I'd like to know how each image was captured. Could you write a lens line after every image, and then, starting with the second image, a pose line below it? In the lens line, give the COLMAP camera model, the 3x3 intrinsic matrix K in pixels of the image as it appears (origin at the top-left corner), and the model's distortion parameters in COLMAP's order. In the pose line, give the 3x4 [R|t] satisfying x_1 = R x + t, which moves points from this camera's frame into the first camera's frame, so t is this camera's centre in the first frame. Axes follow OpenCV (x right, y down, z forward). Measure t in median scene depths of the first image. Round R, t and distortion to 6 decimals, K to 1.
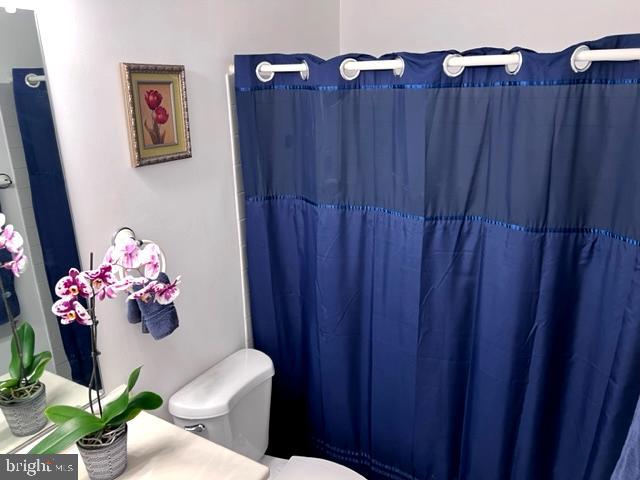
lens RADIAL K [[498.4, 0, 320.0], [0, 498.4, 240.0], [0, 0, 1]] dist [0.006945, 0.001854]
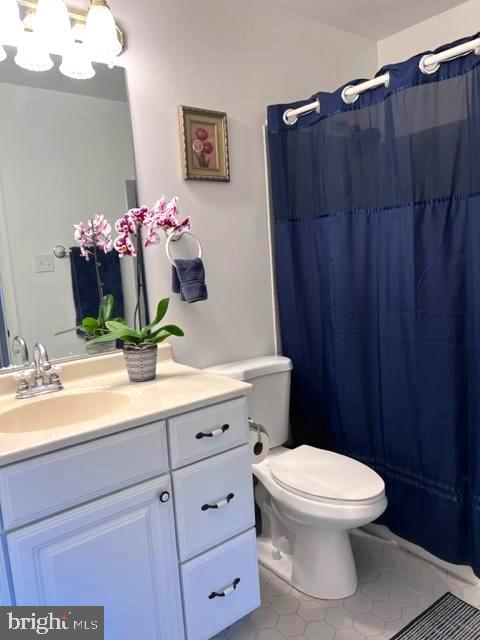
lens RADIAL K [[482.4, 0, 240.0], [0, 482.4, 320.0], [0, 0, 1]] dist [-0.003386, -0.000017]
pose [[0.930763, -0.000153, -0.365622, 0.242963], [-0.059316, 0.986689, -0.151414, 0.404866], [0.360778, 0.162618, 0.918365, -0.096830]]
